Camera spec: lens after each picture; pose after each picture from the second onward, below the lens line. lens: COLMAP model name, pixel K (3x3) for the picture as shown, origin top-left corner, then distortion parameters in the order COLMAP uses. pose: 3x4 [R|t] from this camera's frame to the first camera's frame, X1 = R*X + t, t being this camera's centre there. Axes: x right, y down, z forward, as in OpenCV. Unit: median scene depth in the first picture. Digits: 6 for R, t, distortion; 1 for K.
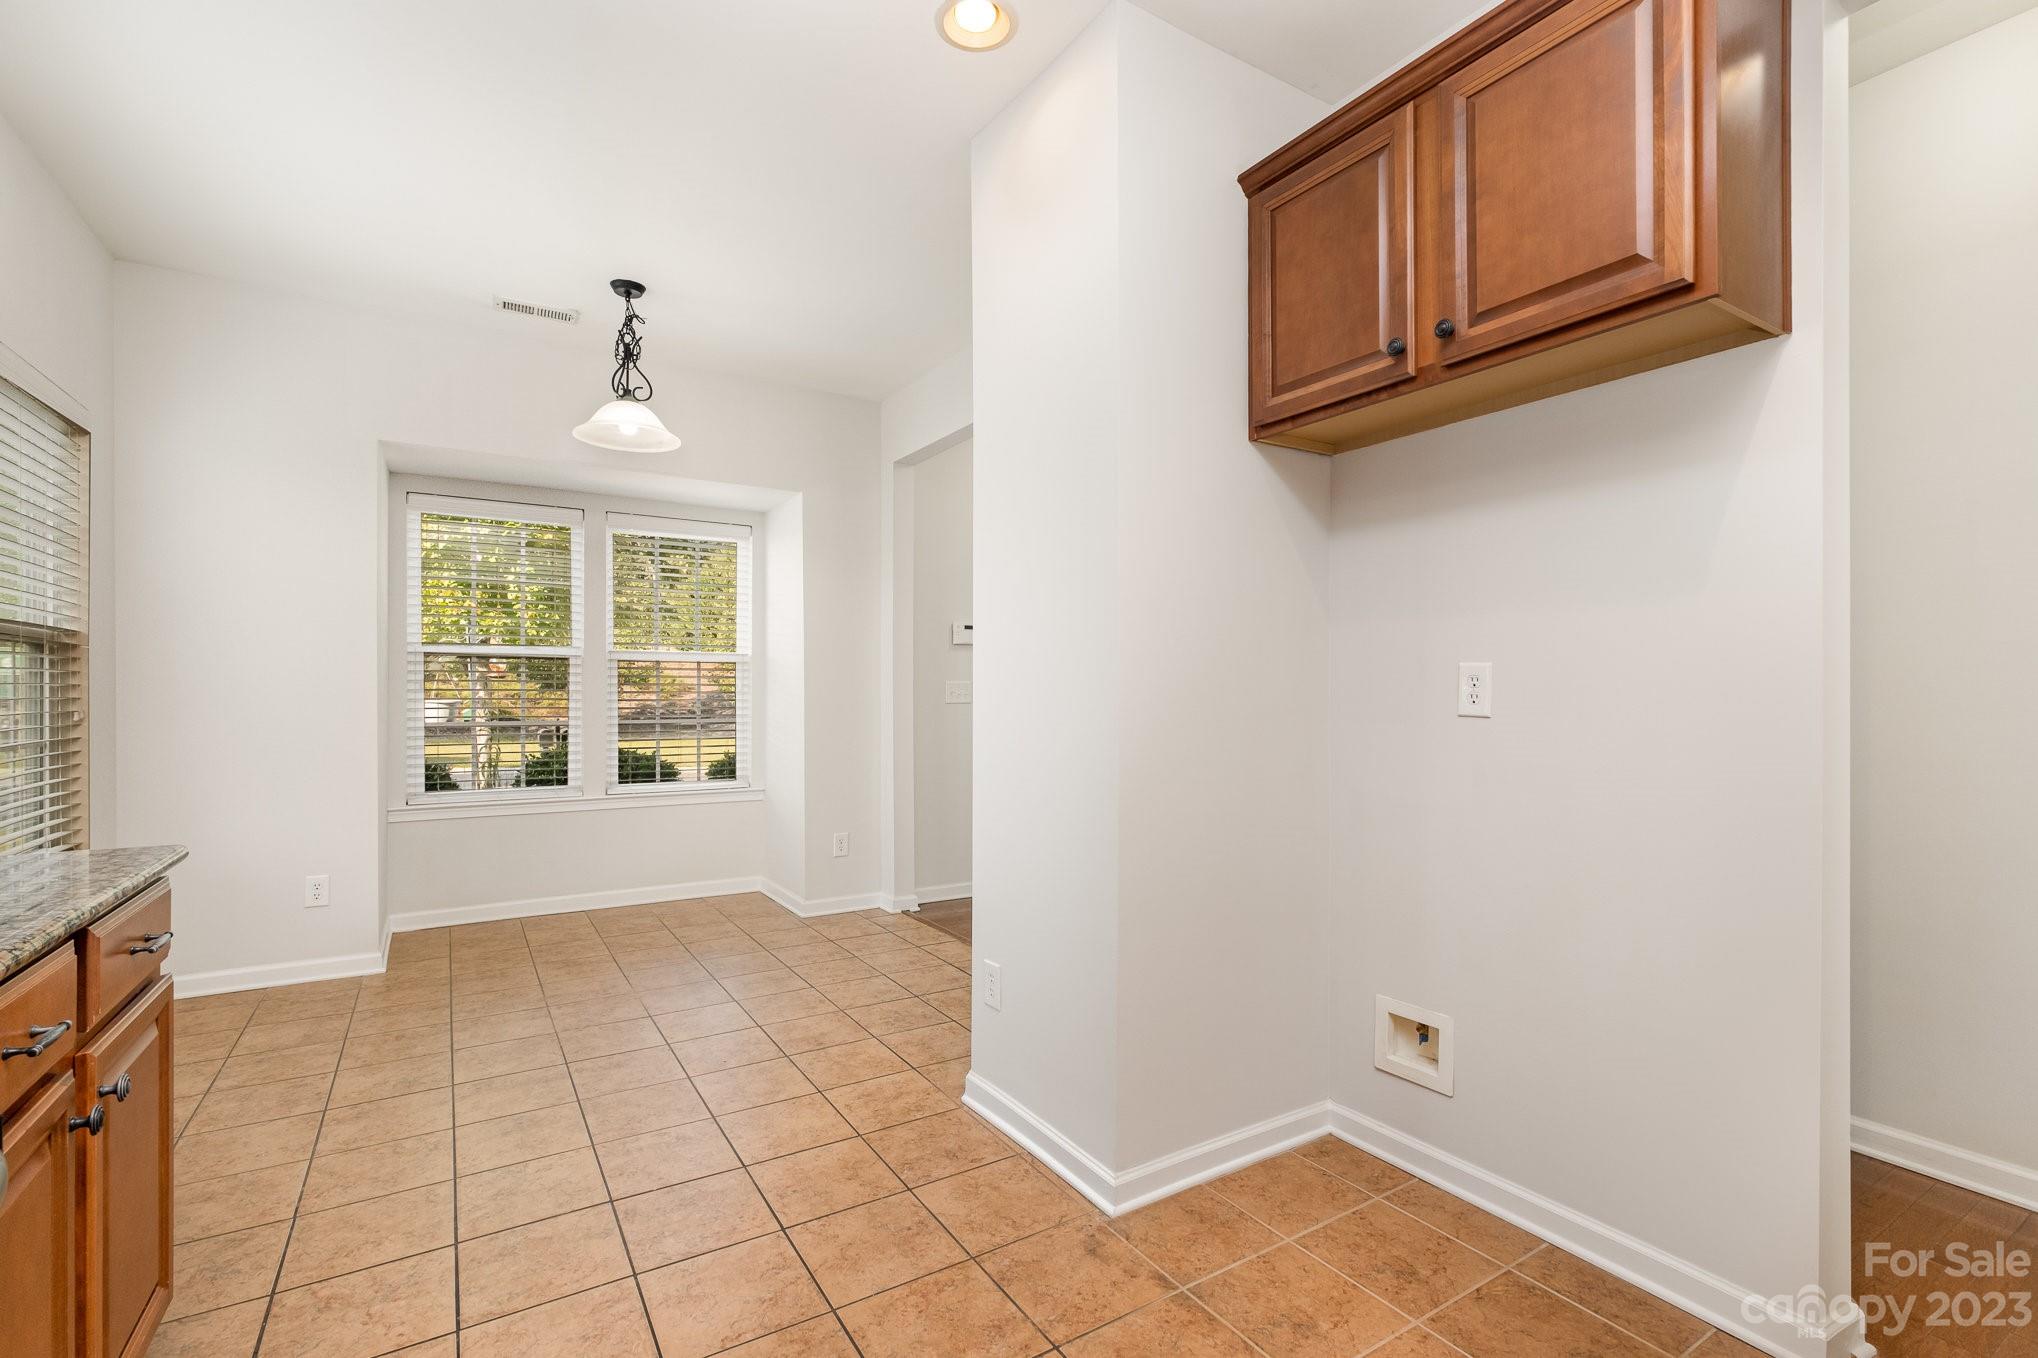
lens RADIAL K [[889.5, 0, 1019.3], [0, 889.5, 688.1], [0, 0, 1]] dist [-0.016676, 0.000122]
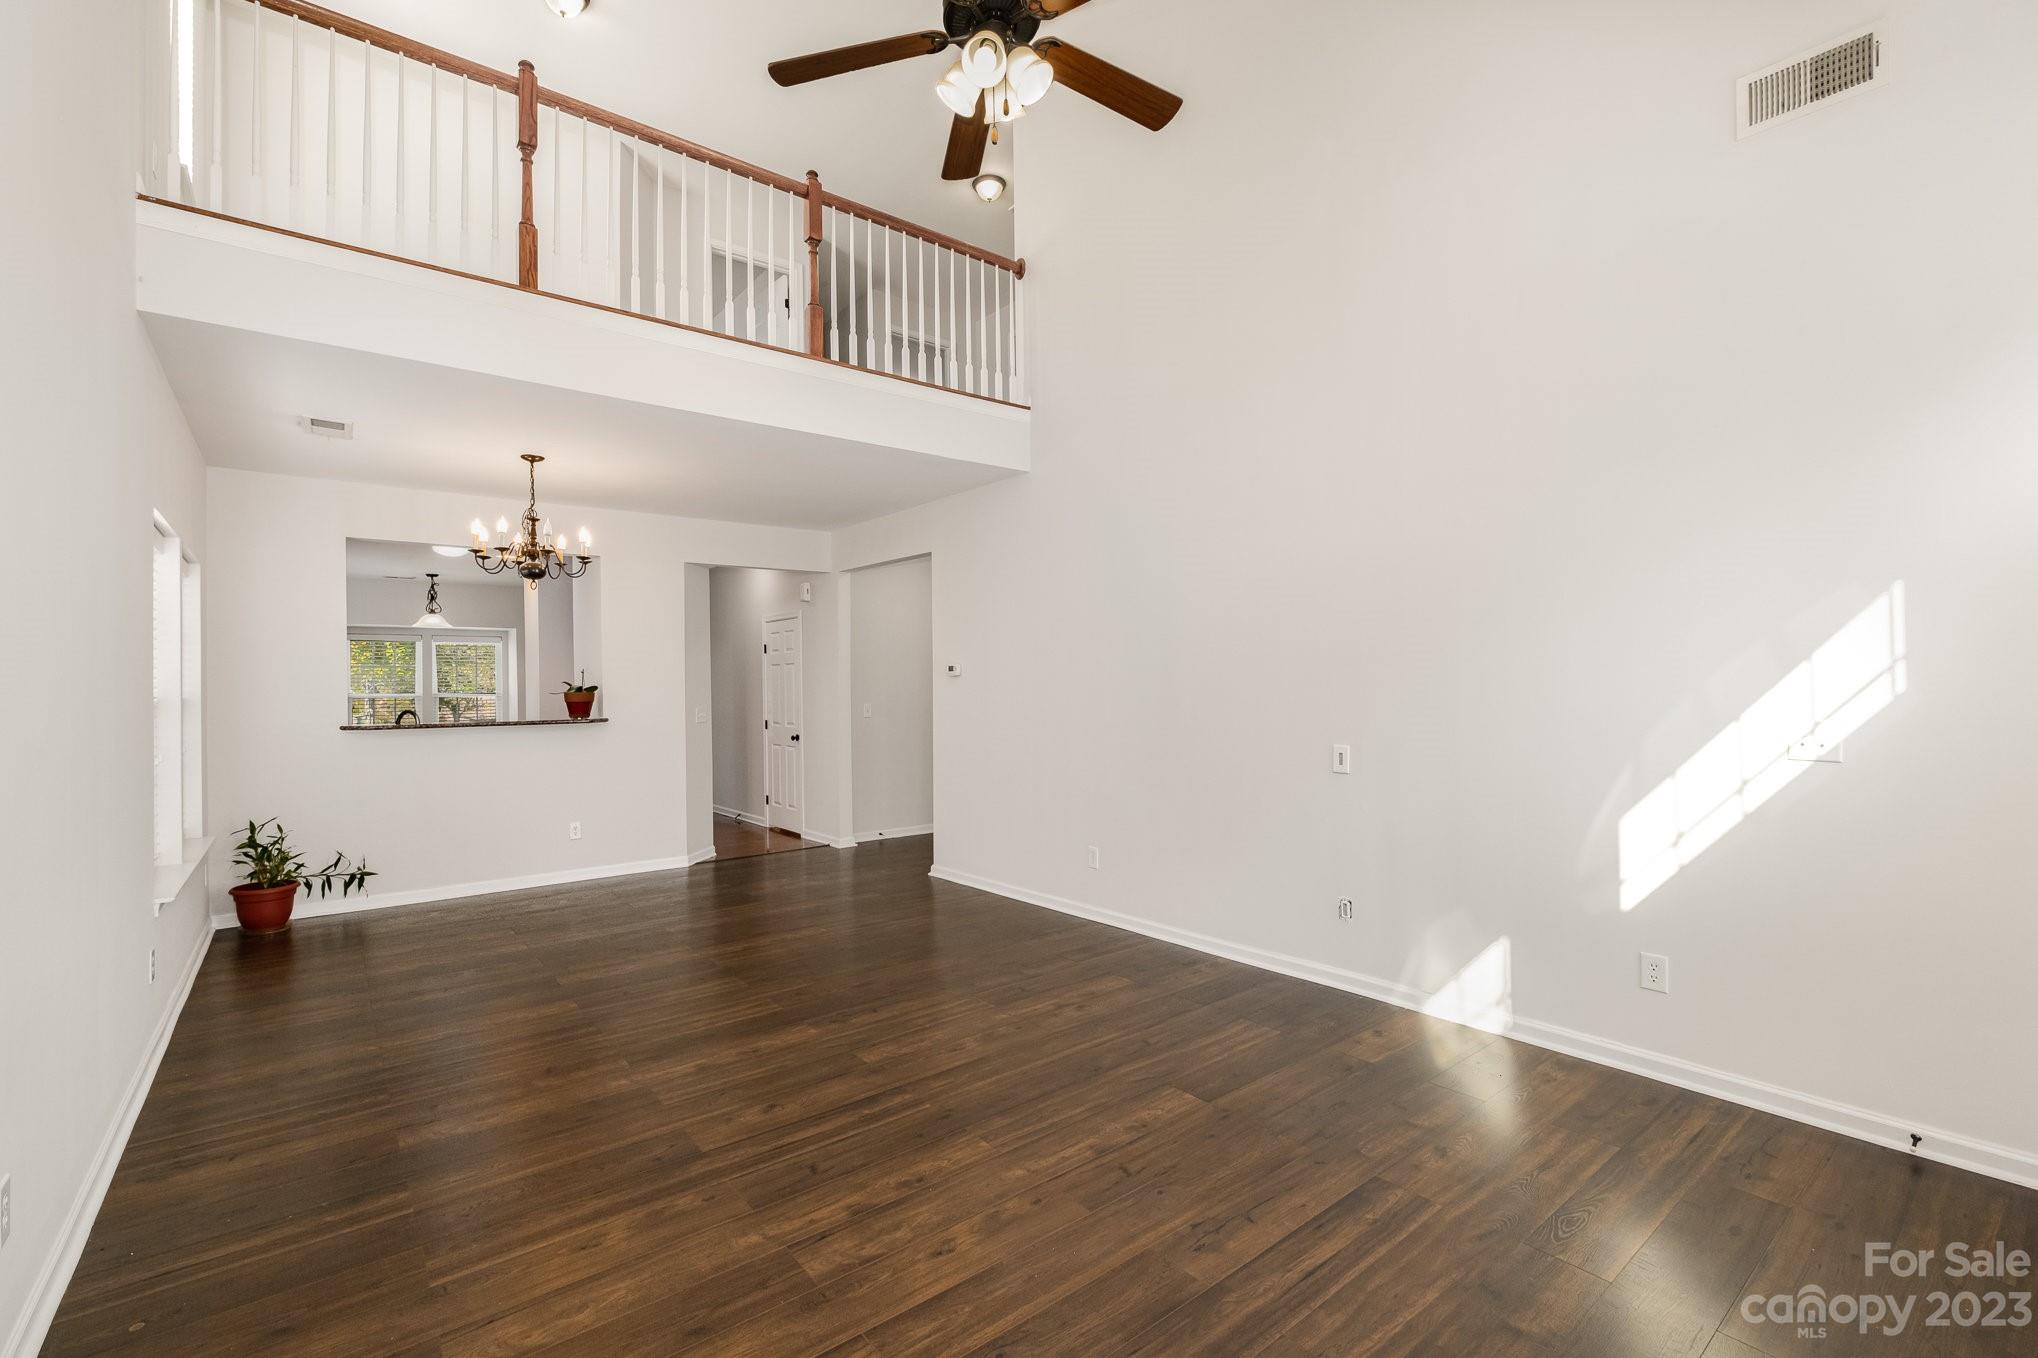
lens RADIAL K [[889.5, 0, 1019.3], [0, 889.5, 688.1], [0, 0, 1]] dist [-0.016676, 0.000122]
pose [[0.994454, -0.017741, 0.103667, 1.152427], [0.018478, 0.999810, -0.006158, -0.020946], [-0.103538, 0.008039, 0.994593, -2.054485]]
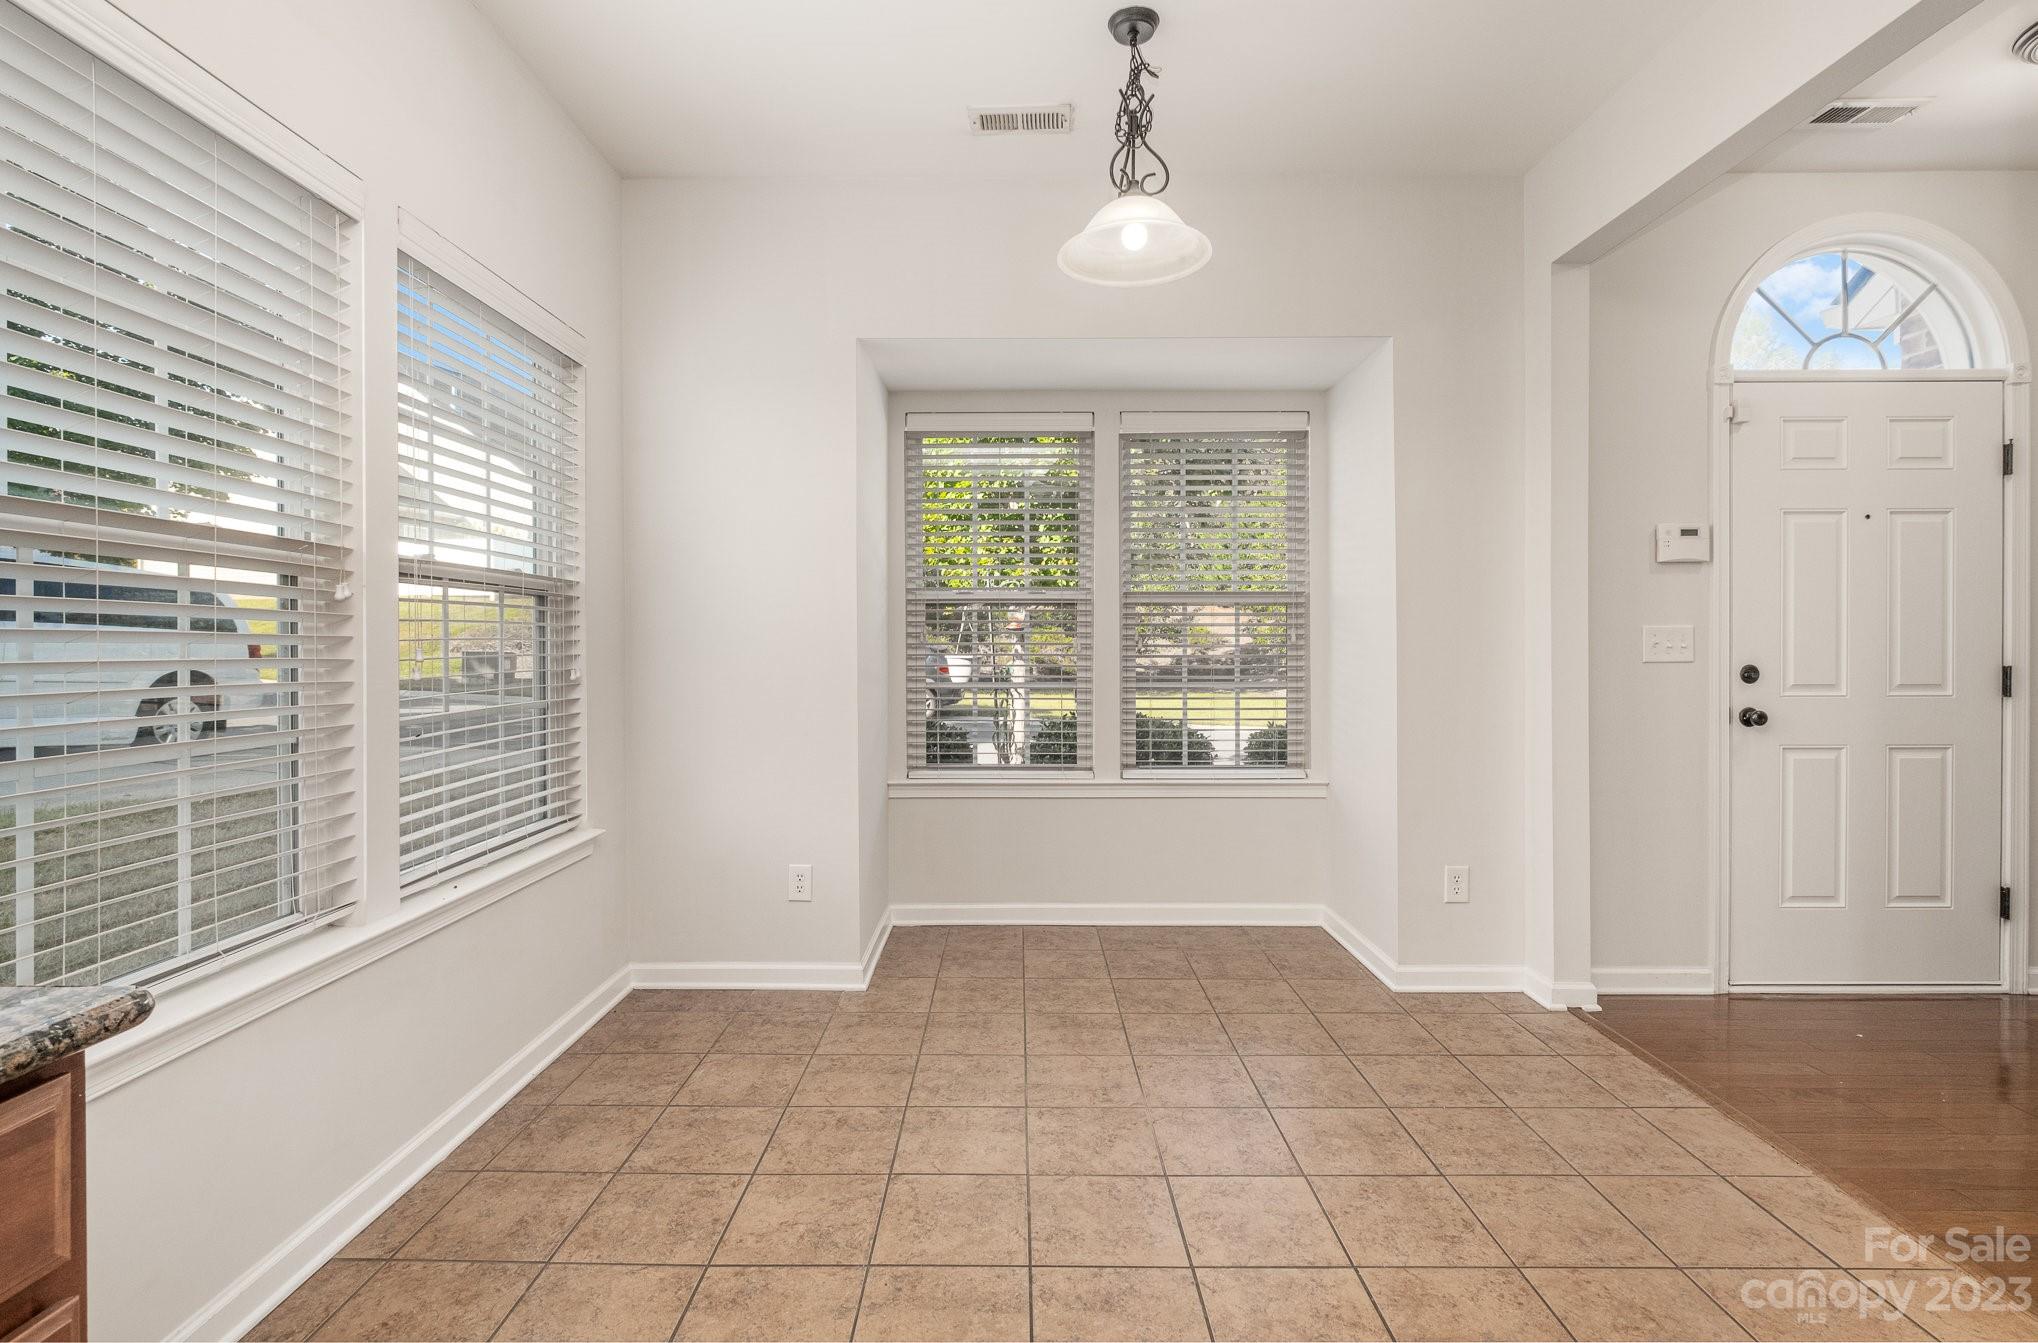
lens RADIAL K [[950.1, 0, 1013.4], [0, 950.1, 660.2], [0, 0, 1]] dist [0.020643, 0.001158]
pose [[0.839767, 0.005026, -0.542924, -0.128593], [0.006416, 0.999795, 0.019180, 0.000728], [0.542909, -0.019591, 0.839563, 0.342254]]
